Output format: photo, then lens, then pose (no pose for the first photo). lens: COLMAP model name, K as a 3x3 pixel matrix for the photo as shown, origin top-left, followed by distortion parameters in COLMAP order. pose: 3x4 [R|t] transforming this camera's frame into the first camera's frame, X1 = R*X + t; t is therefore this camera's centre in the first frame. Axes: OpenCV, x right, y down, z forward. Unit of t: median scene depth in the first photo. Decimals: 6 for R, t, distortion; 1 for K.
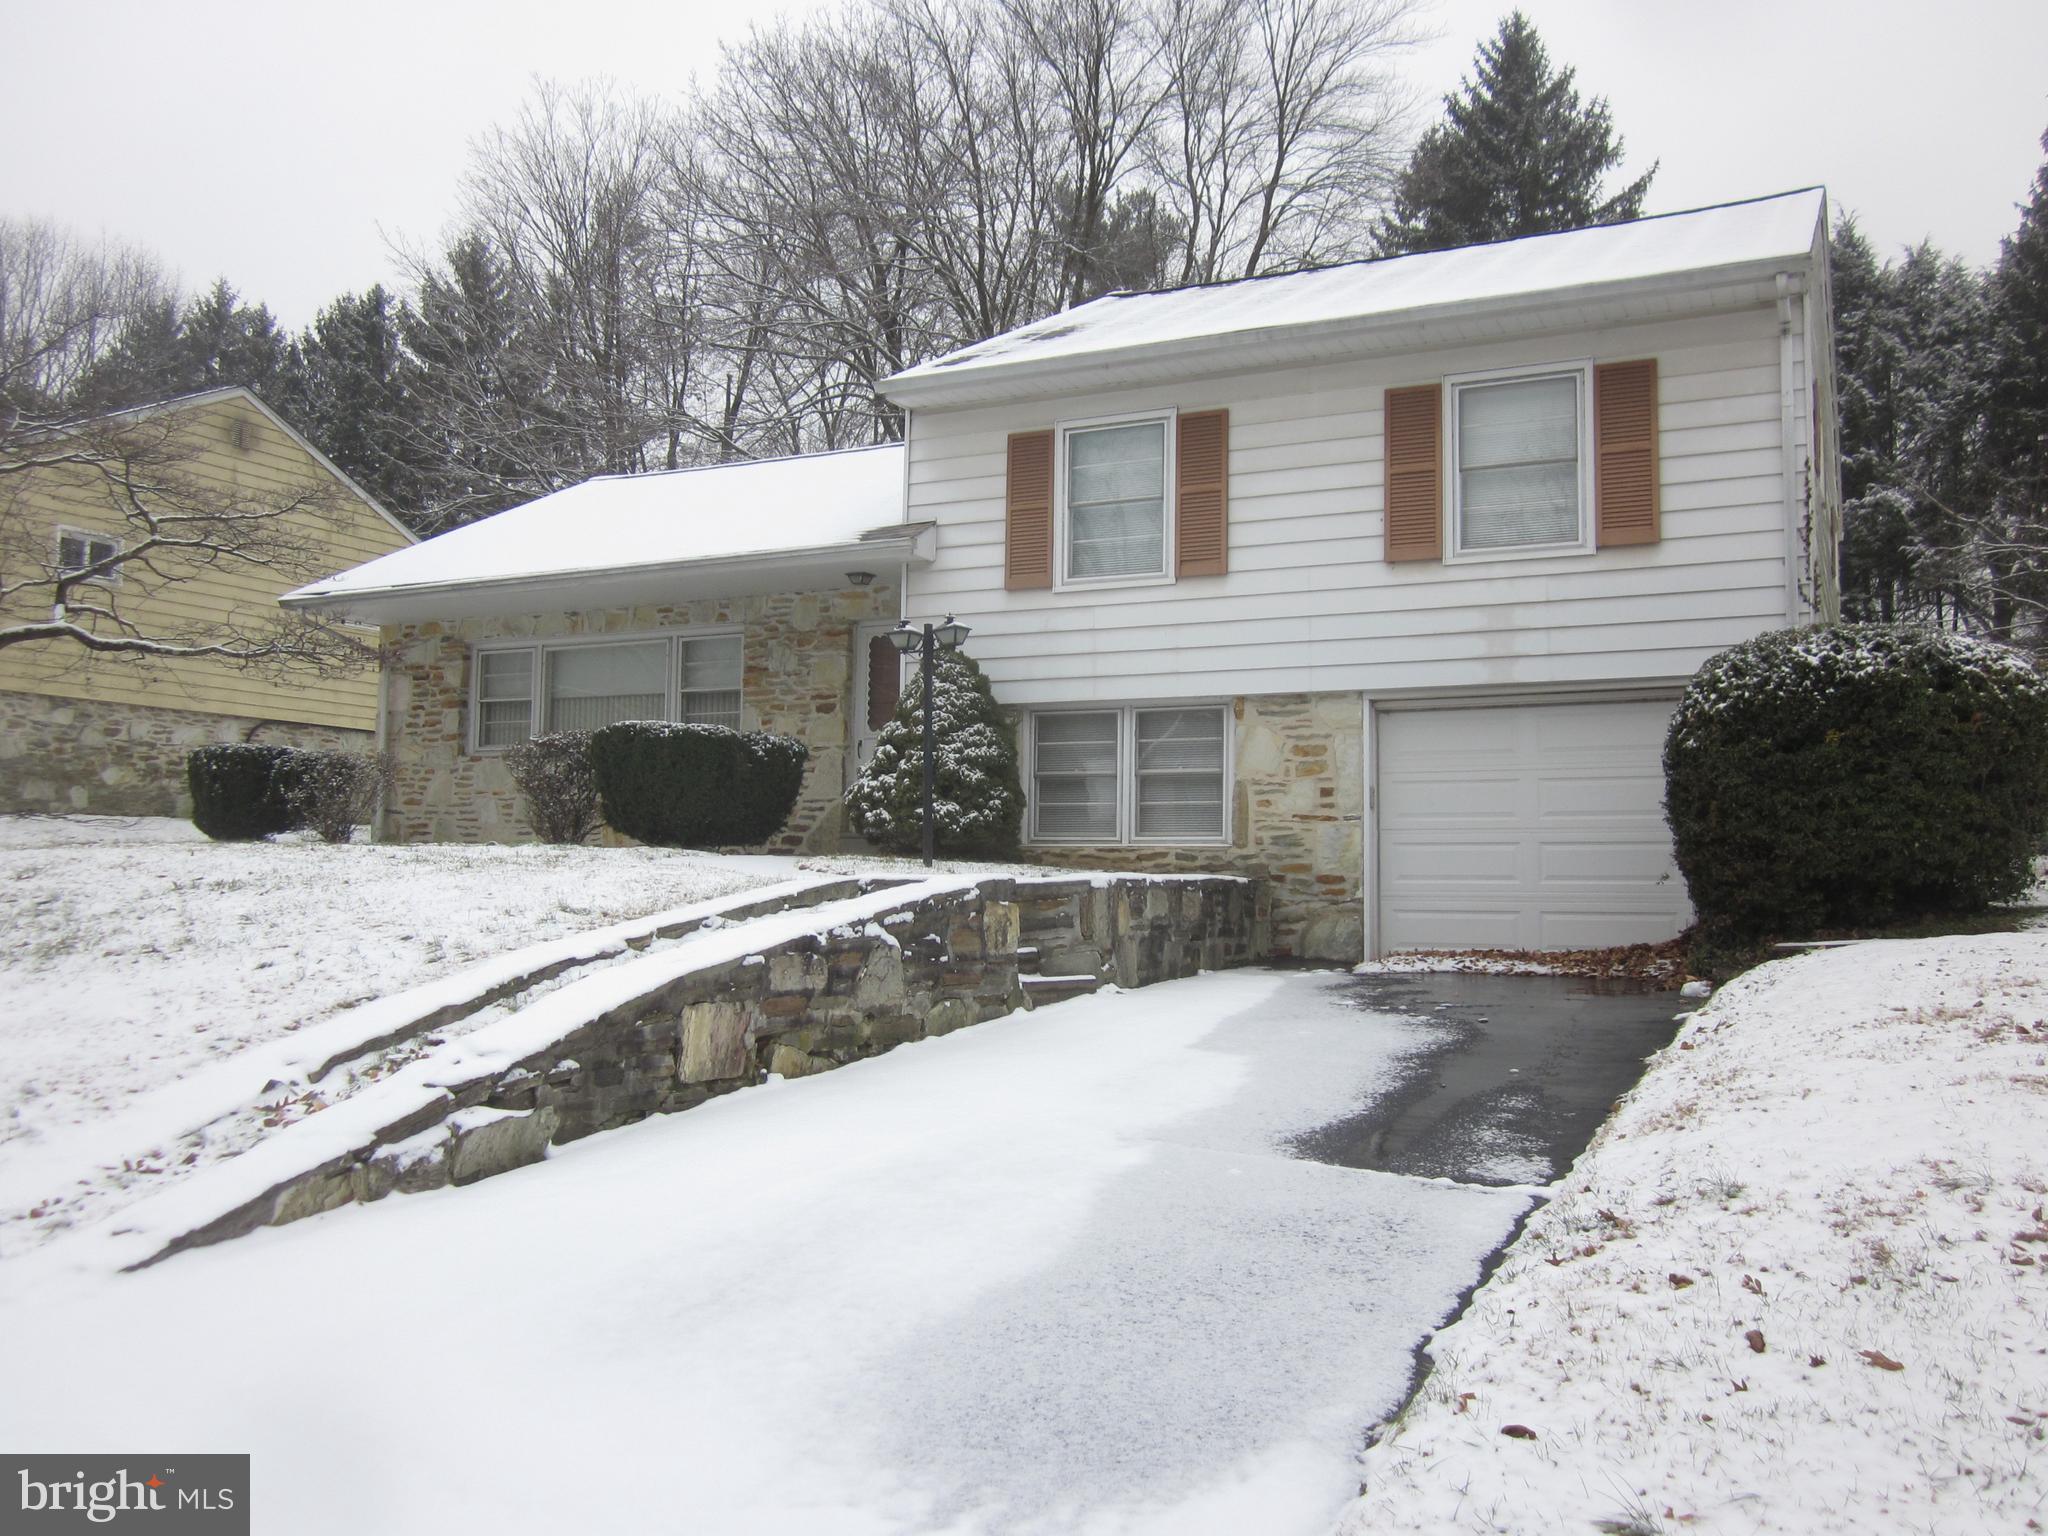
lens RADIAL K [[1689.2, 0, 1023.8], [0, 1689.2, 788.2], [0, 0, 1]] dist [-0.056606, -0.002037]
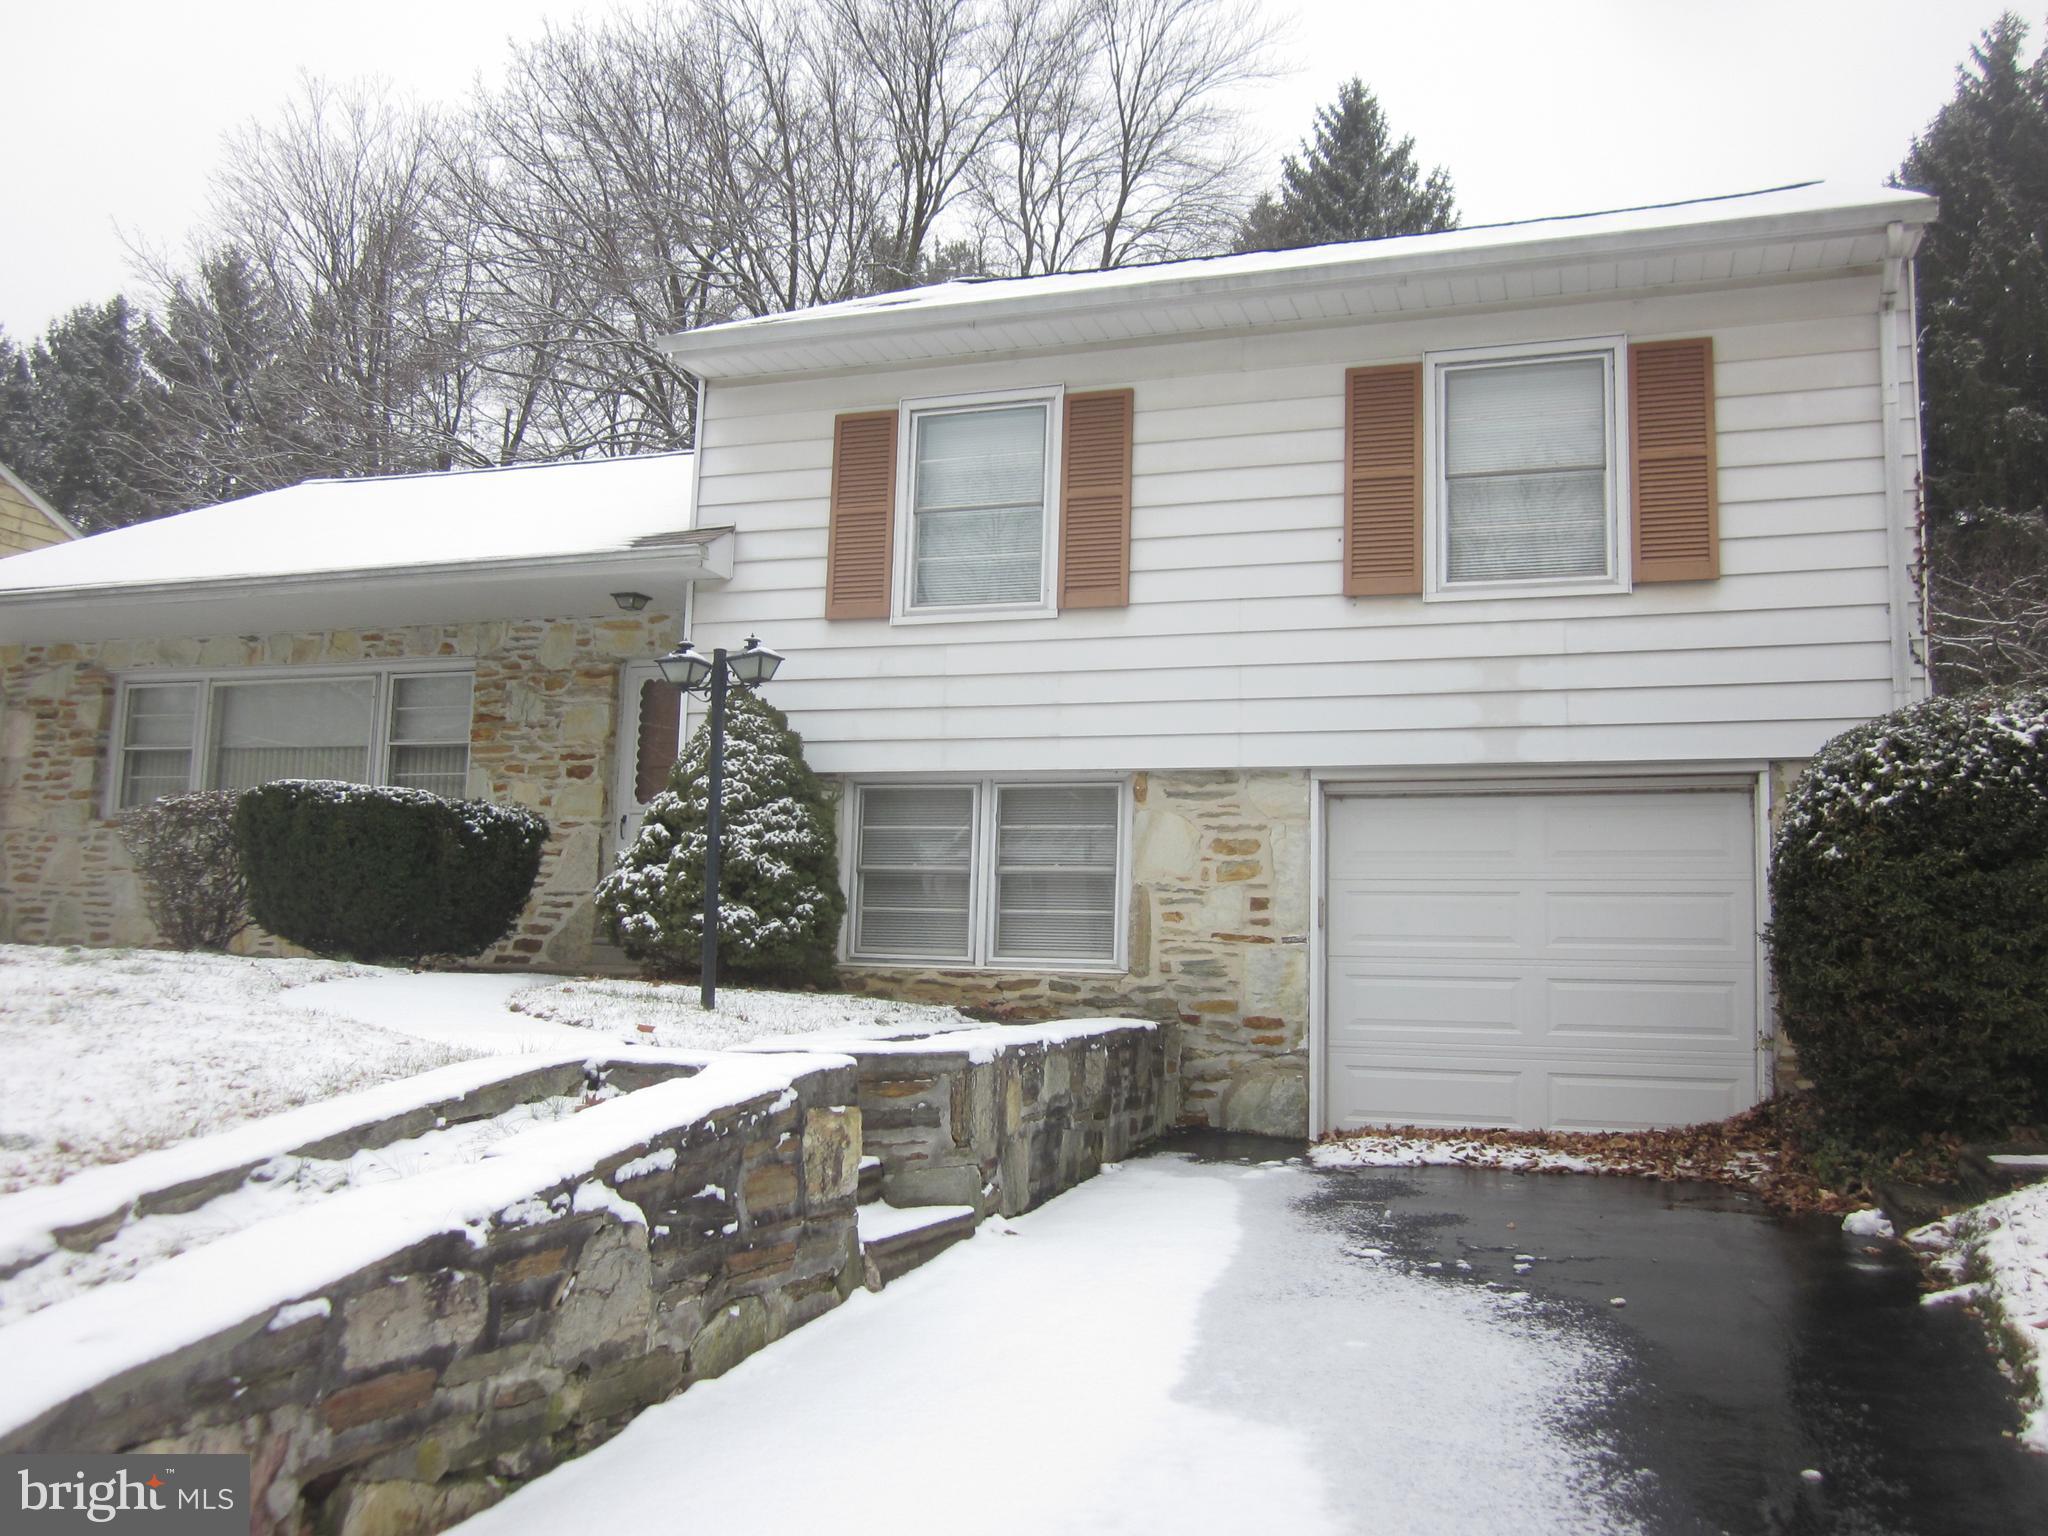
lens RADIAL K [[1716.2, 0, 1014.0], [0, 1716.2, 766.8], [0, 0, 1]] dist [-0.048684, 0.020262]
pose [[0.992866, 0.030400, 0.115299, -0.014574], [-0.023504, 0.997879, -0.060700, -0.009072], [-0.116900, 0.057557, 0.991474, 0.257930]]
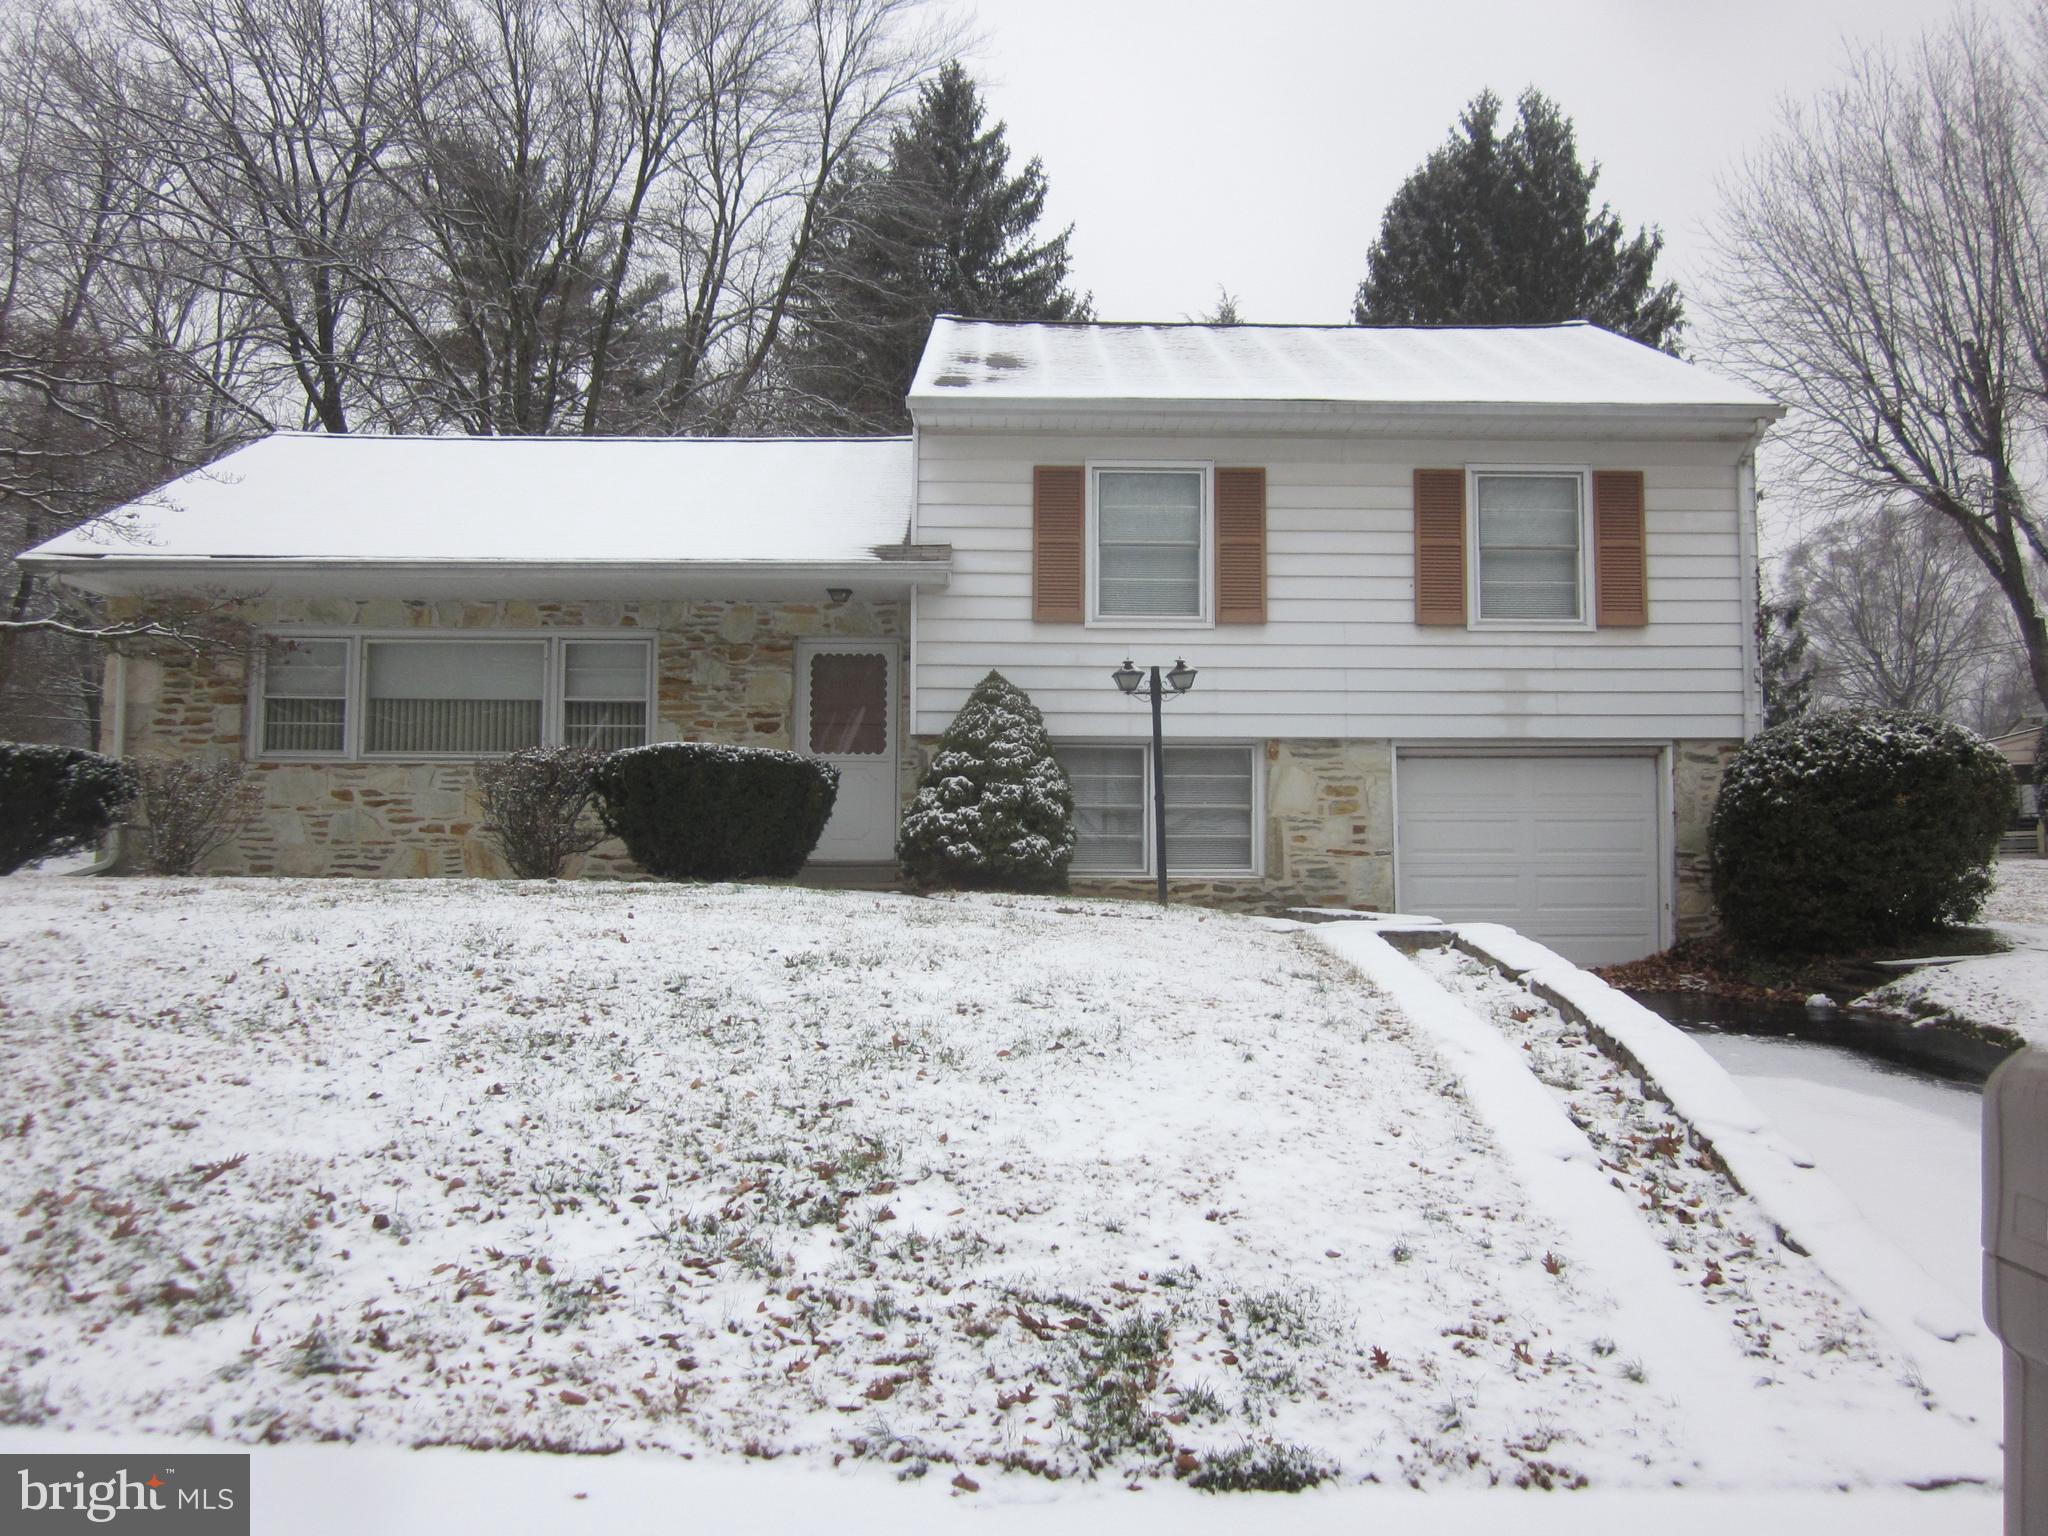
lens RADIAL K [[1675.7, 0, 1079.0], [0, 1675.7, 765.8], [0, 0, 1]] dist [-0.019943, -0.002136]
pose [[0.884039, 0.023979, 0.466798, -0.476325], [-0.018760, 0.999699, -0.015825, -0.017763], [-0.467036, 0.005232, 0.884223, 0.117224]]
